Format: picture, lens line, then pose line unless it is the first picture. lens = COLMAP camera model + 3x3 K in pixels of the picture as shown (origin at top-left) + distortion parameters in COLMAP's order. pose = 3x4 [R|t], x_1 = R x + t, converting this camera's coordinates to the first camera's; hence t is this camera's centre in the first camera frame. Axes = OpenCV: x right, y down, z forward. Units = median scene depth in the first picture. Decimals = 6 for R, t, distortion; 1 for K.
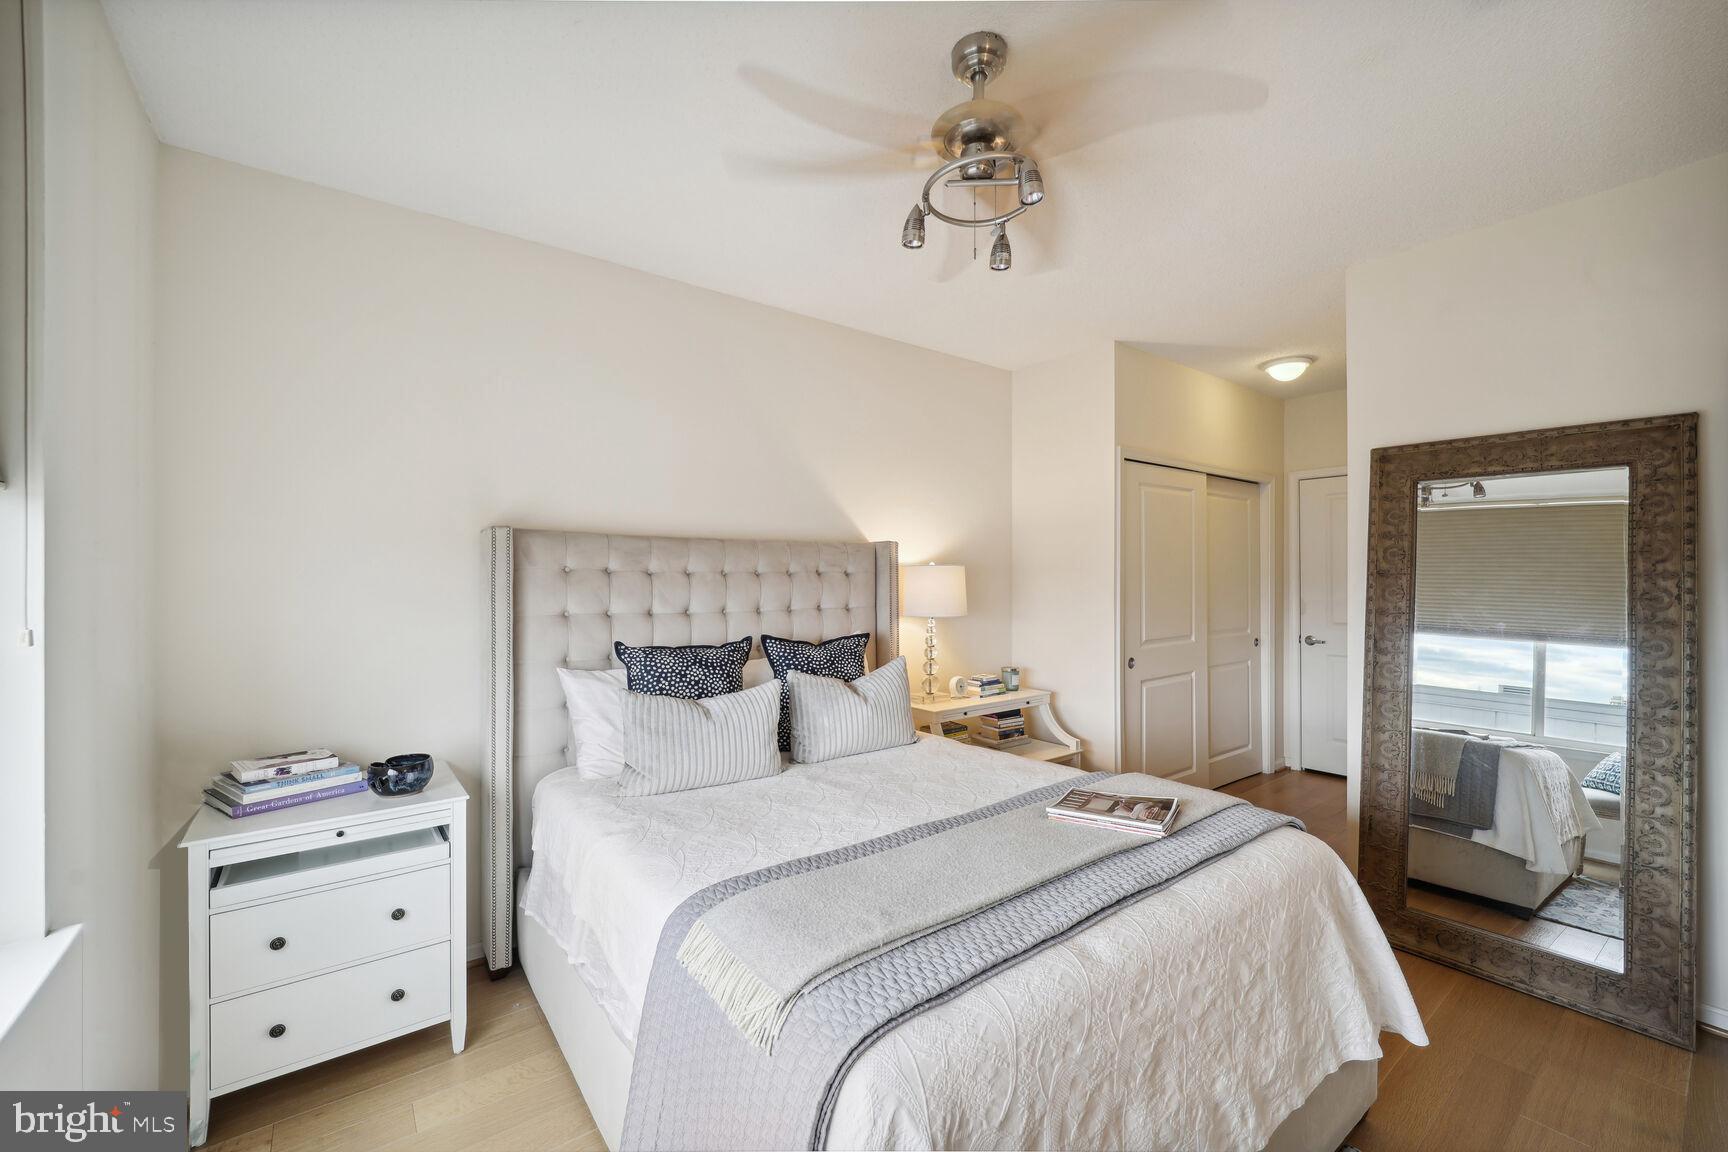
lens RADIAL K [[708.7, 0, 867.9], [0, 708.7, 570.7], [0, 0, 1]] dist [-0.001005, 0.000015]
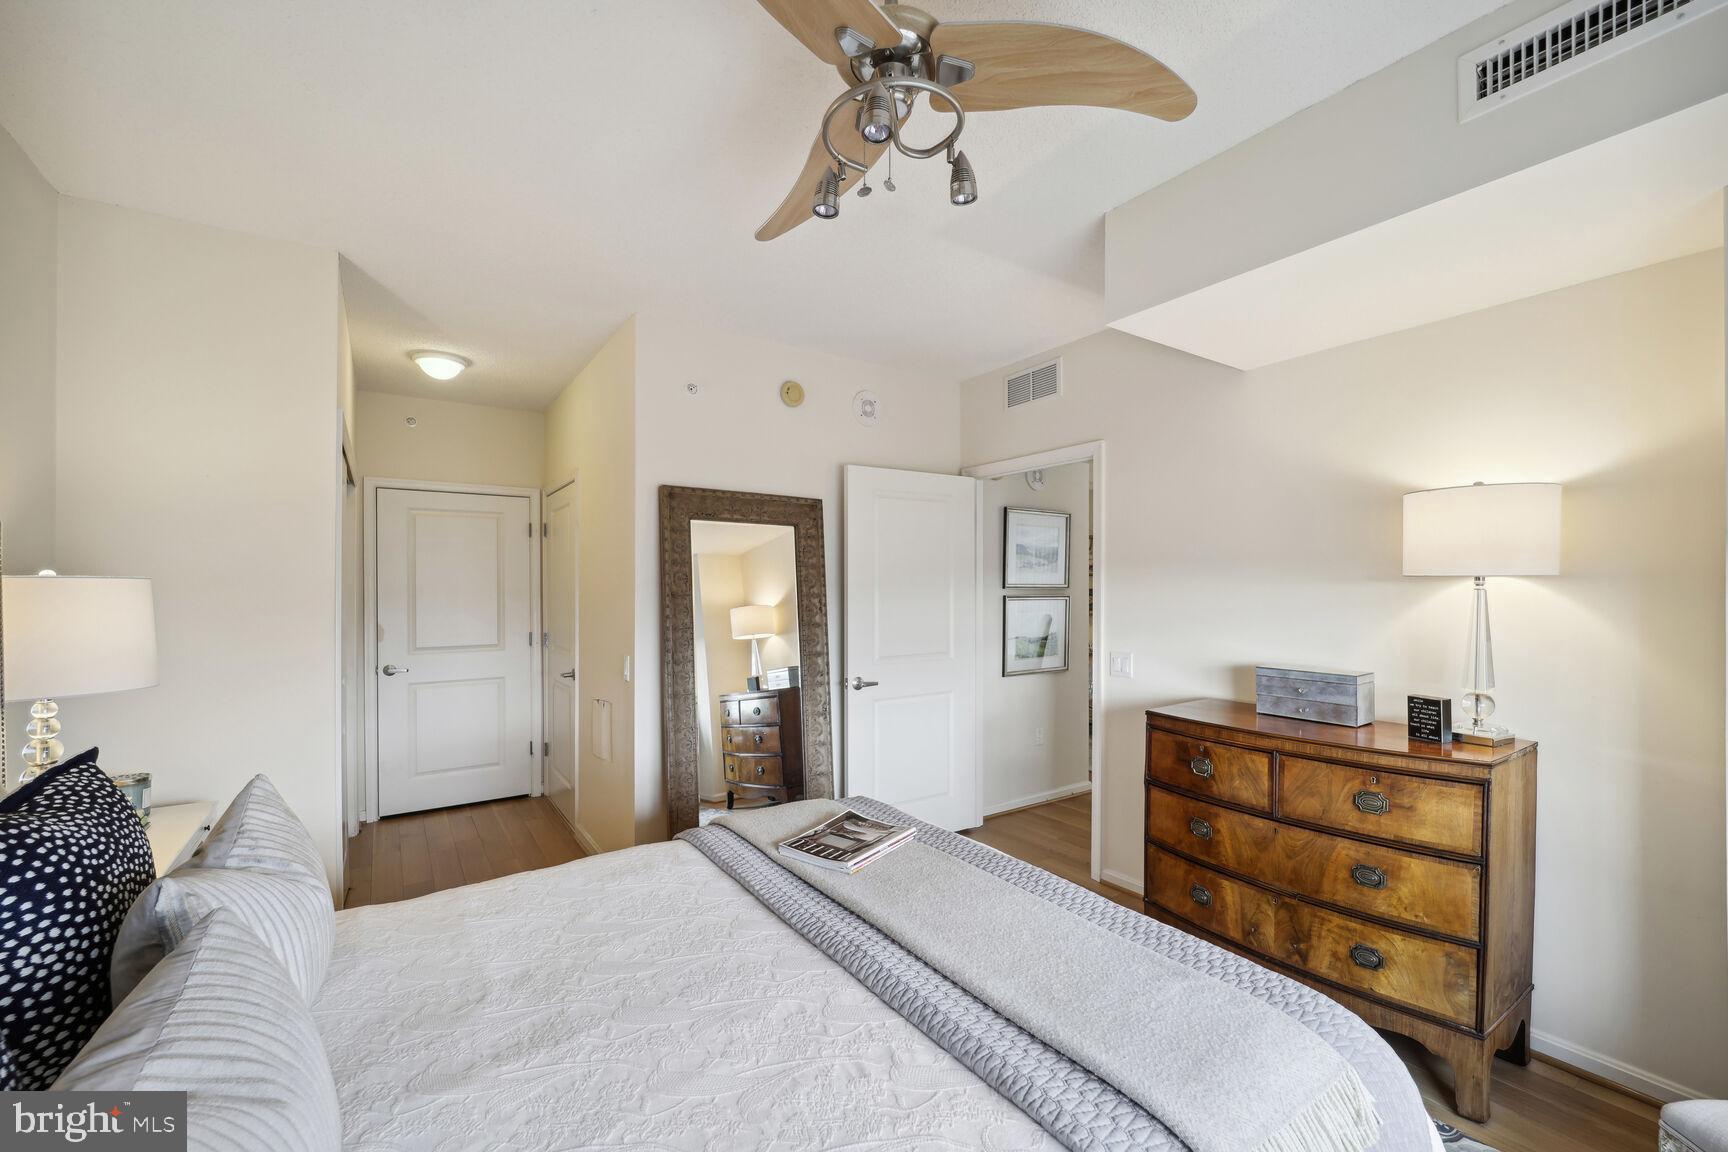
lens RADIAL K [[715.9, 0, 860.0], [0, 715.9, 591.7], [0, 0, 1]] dist [-0.000668, -0.000007]
pose [[0.057969, 0.005143, 0.998305, -0.525747], [-0.002597, 0.999984, -0.005001, 0.005288], [-0.998315, -0.002303, 0.057982, 0.790041]]
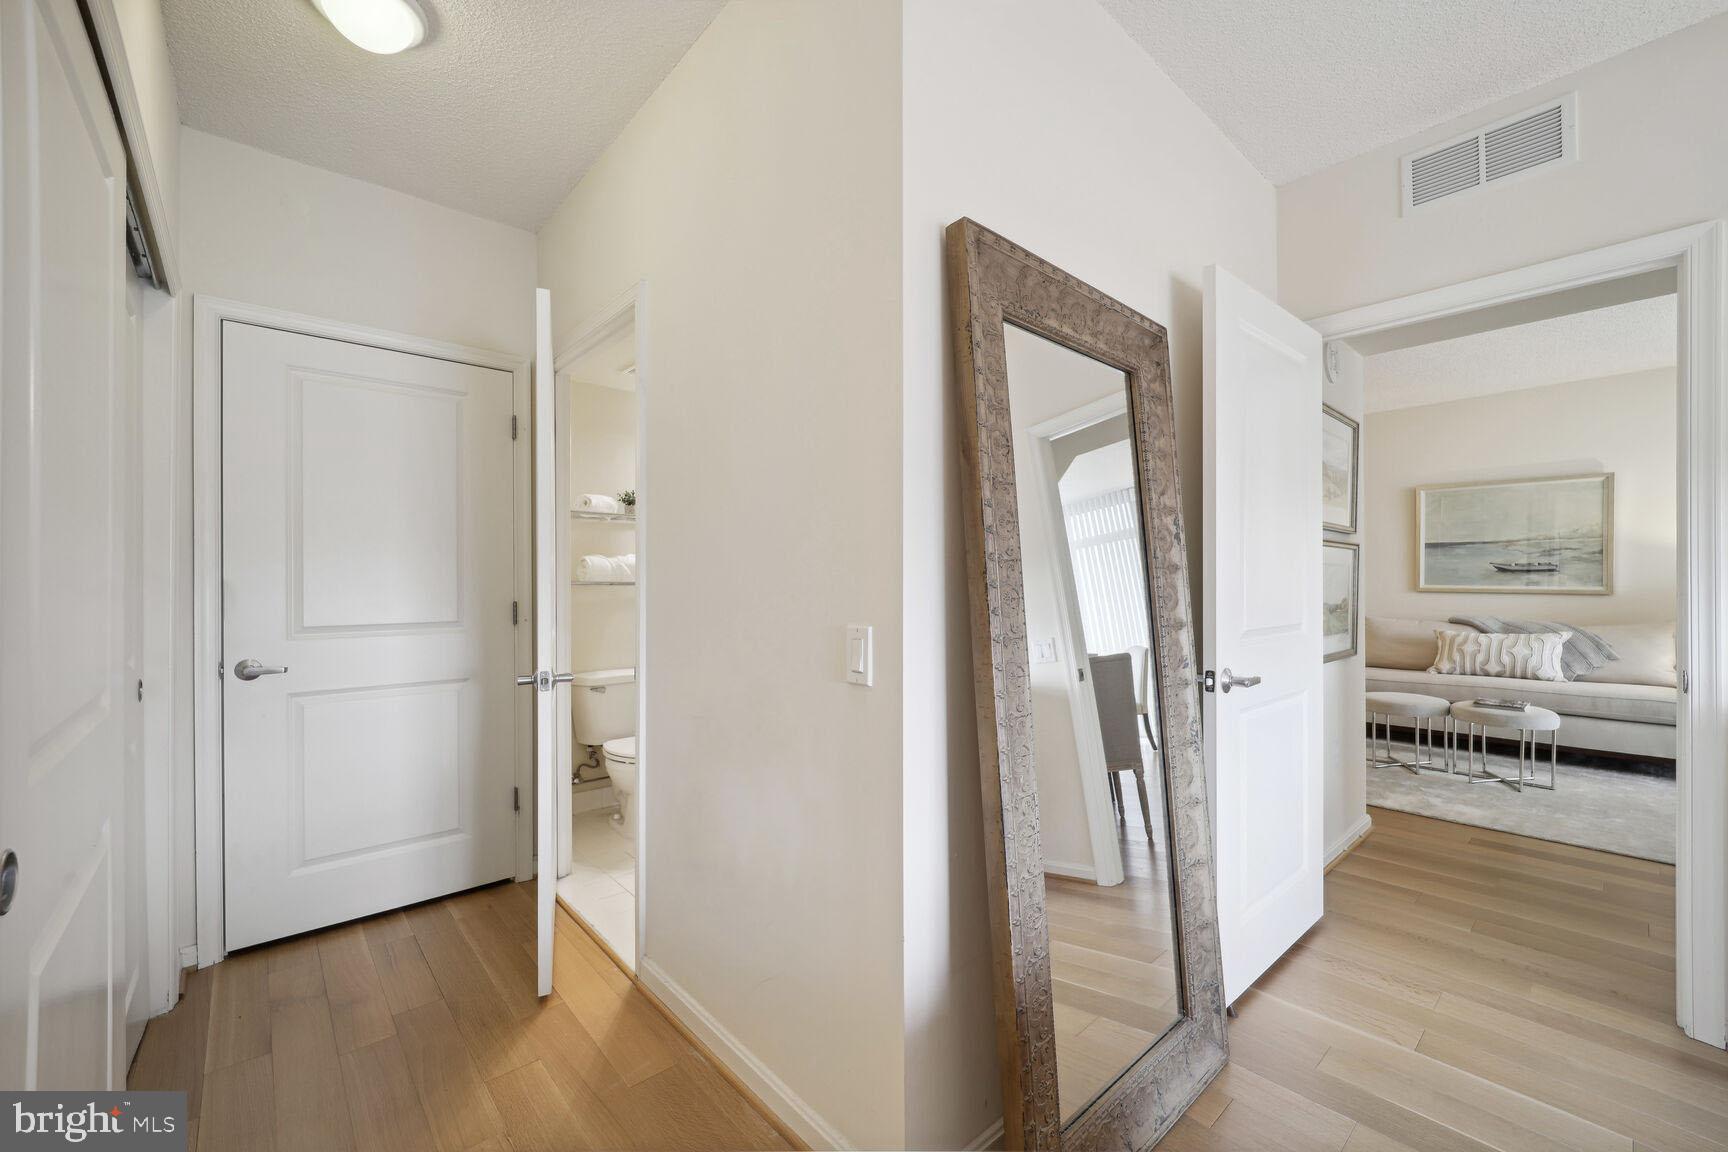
lens RADIAL K [[695.4, 0, 864.0], [0, 695.4, 576.0], [0, 0, 1]] dist [-0.001476, 0.000046]
pose [[-0.073145, 0.014528, 0.997215, 0.328865], [-0.001372, 0.999891, -0.014668, 0.095809], [-0.997320, -0.002441, -0.073117, 1.406997]]
